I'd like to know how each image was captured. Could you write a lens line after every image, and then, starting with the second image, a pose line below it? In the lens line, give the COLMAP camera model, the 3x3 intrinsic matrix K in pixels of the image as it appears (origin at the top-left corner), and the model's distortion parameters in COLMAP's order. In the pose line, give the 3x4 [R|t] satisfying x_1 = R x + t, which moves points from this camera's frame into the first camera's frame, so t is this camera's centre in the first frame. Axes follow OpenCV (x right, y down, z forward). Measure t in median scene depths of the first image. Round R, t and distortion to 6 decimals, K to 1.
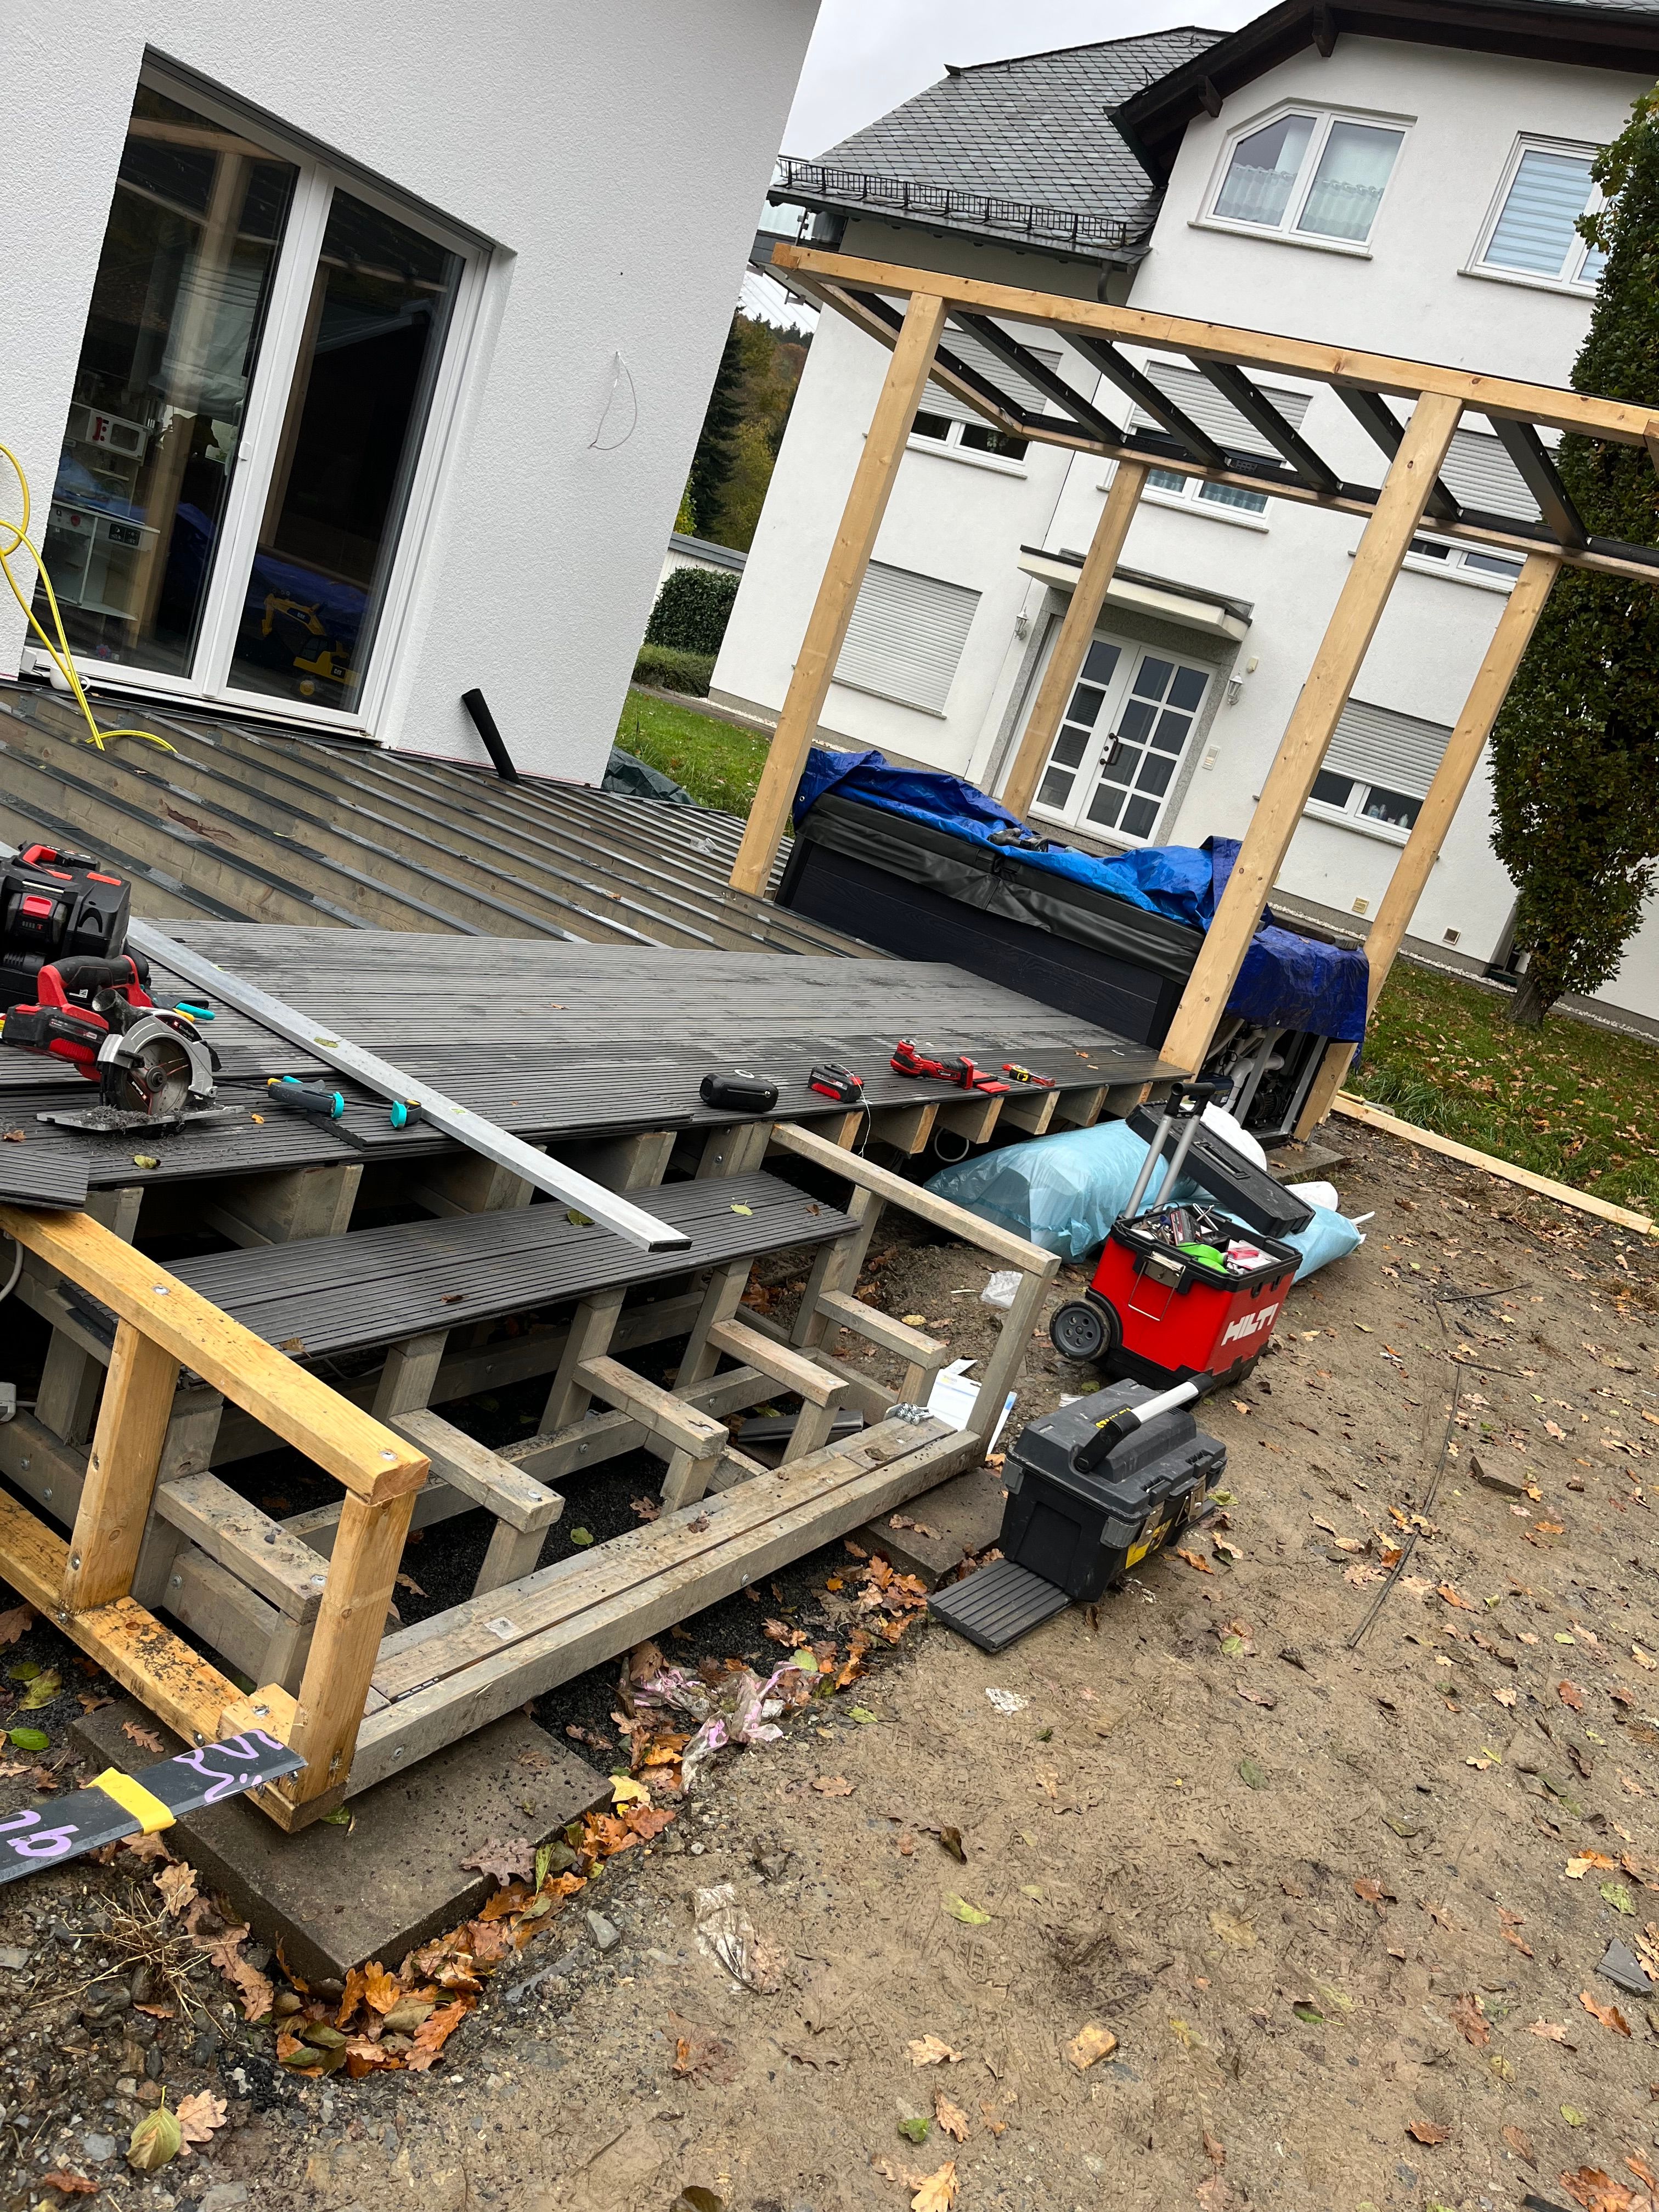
lens RADIAL K [[1664.3, 0, 818.3], [0, 1664.3, 1116.9], [0, 0, 1]] dist [0.053460, -0.067826]
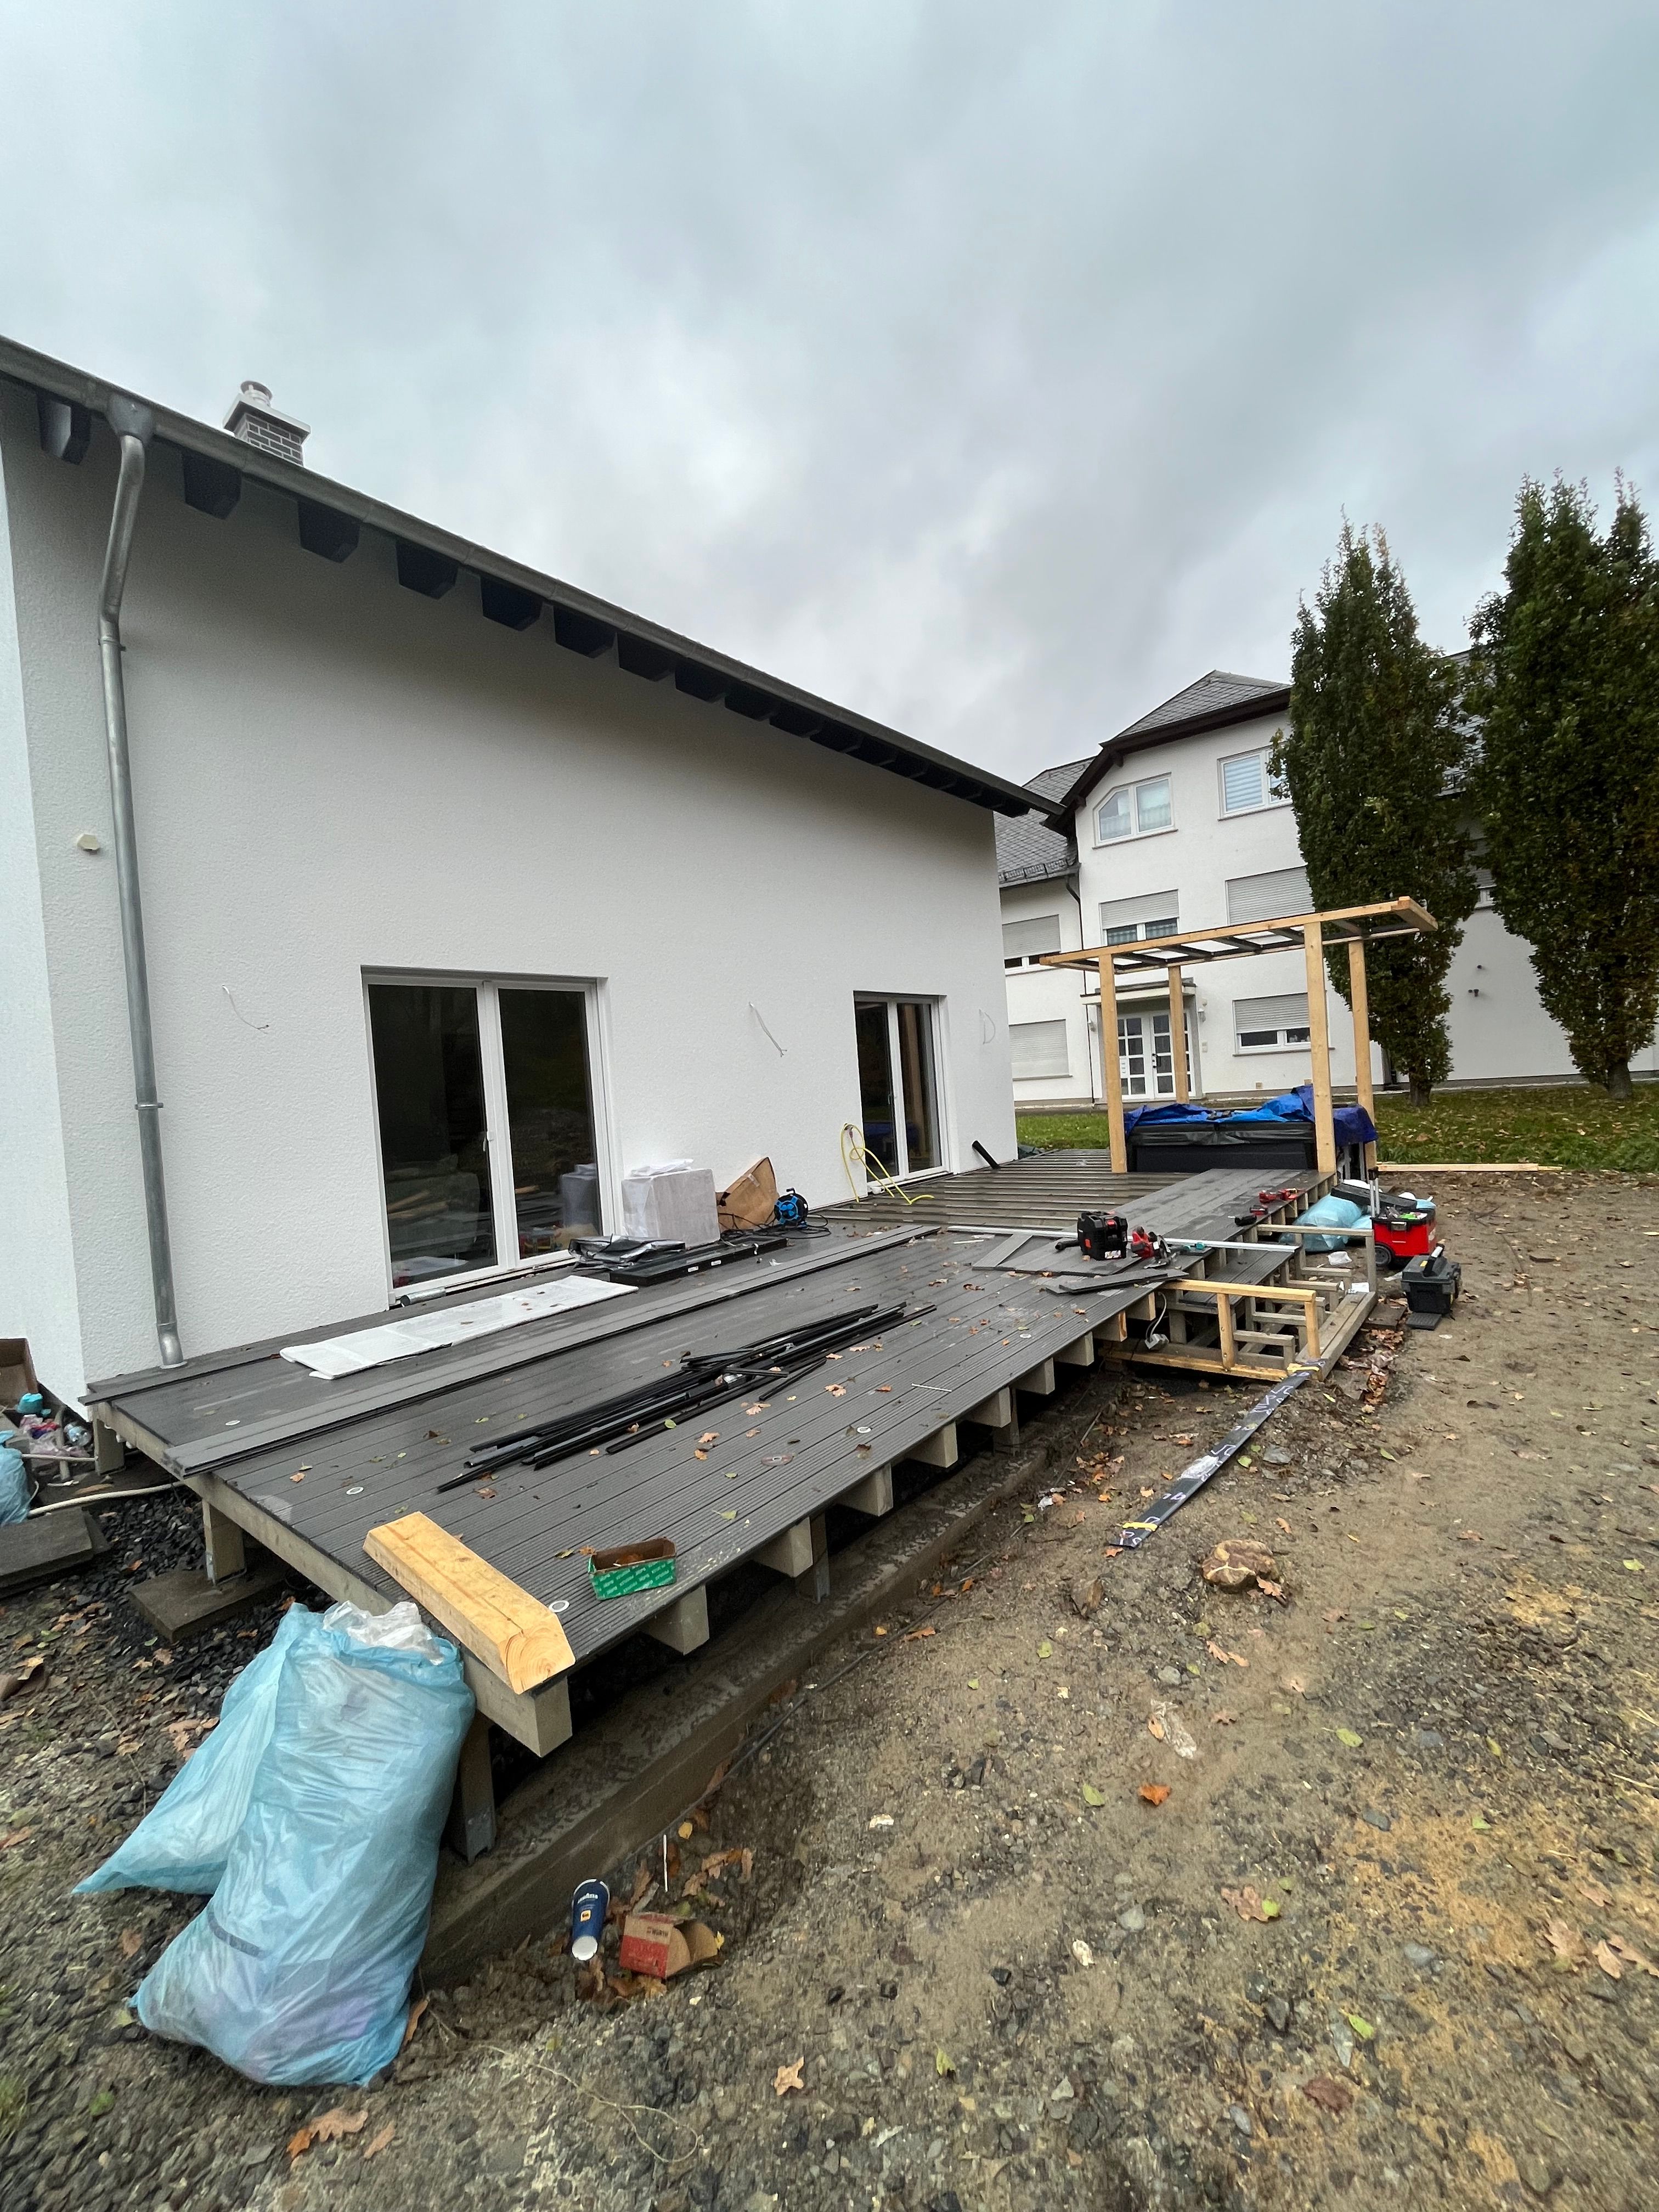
lens RADIAL K [[885.7, 0, 834.7], [0, 885.7, 1095.4], [0, 0, 1]] dist [-0.000707, -0.000053]
pose [[0.919664, -0.375654, -0.114463, -0.217918], [0.333951, 0.901472, -0.275364, -0.010537], [0.206627, 0.215018, 0.954501, -0.381513]]
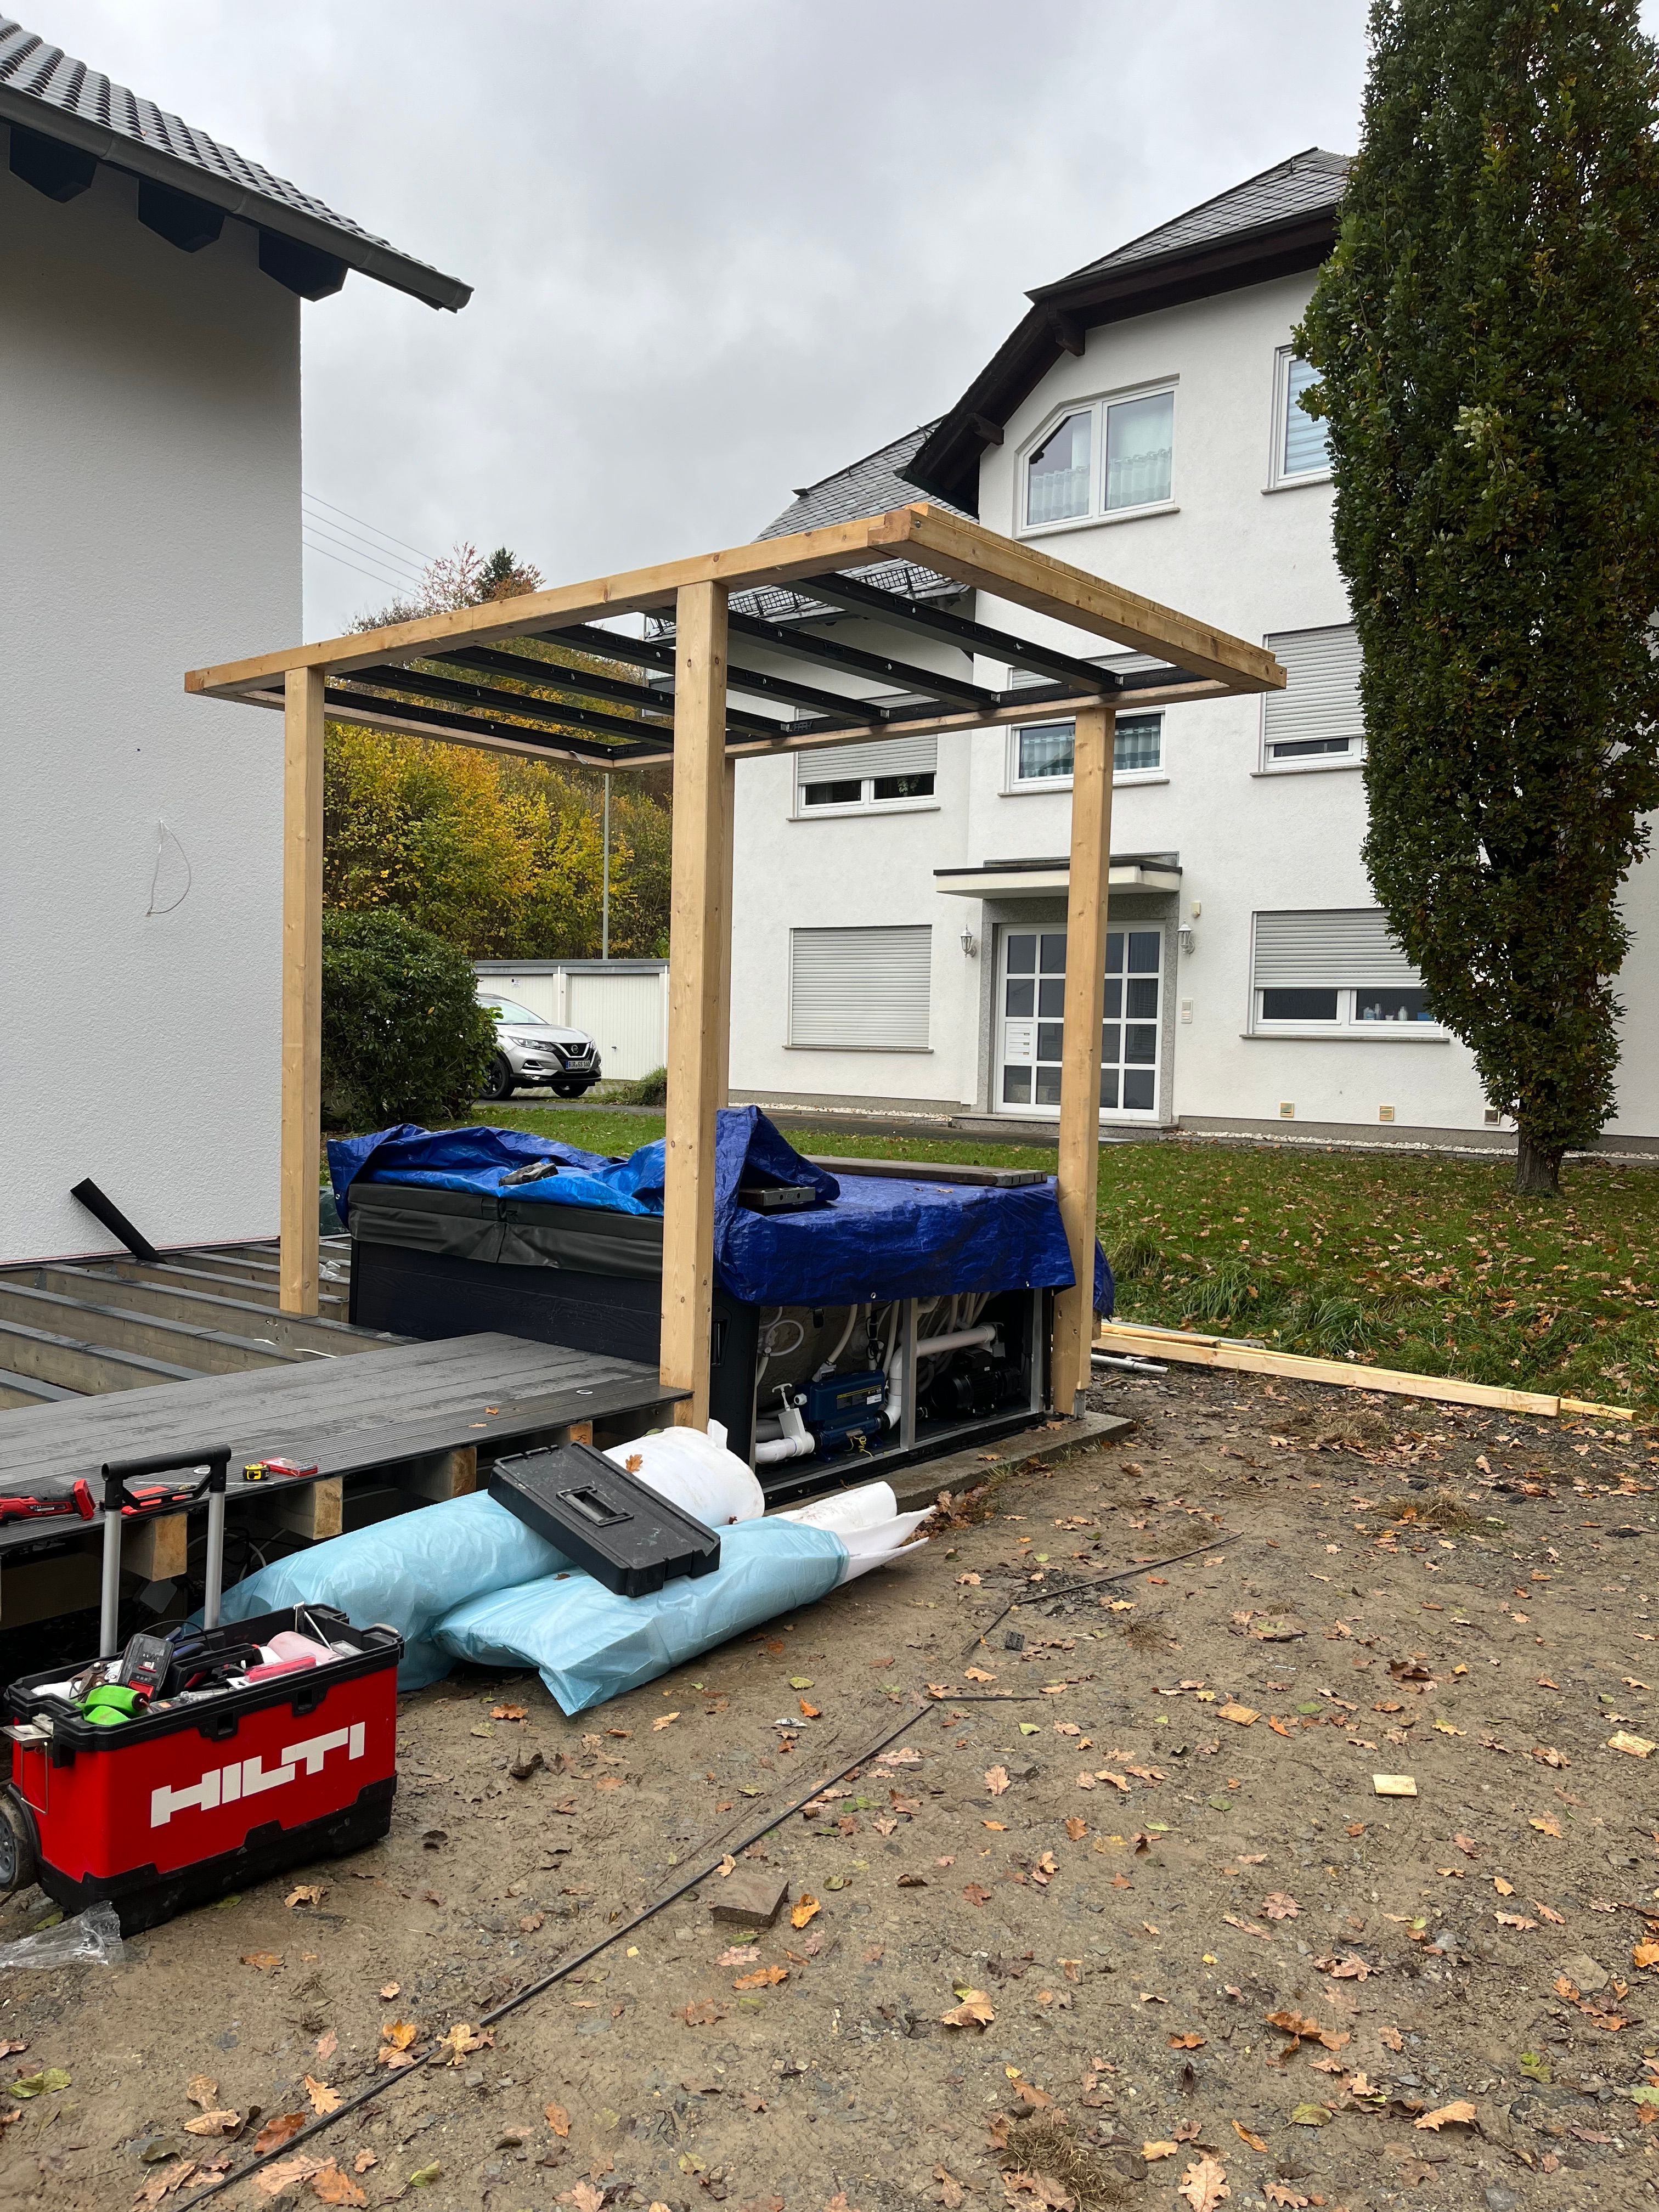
lens RADIAL K [[1664.3, 0, 818.3], [0, 1664.3, 1116.9], [0, 0, 1]] dist [0.053460, -0.067826]
pose [[0.950985, -0.283257, -0.124065, 0.315573], [0.247559, 0.937779, -0.243484, 0.046245], [0.185314, 0.200836, 0.961937, 0.148250]]
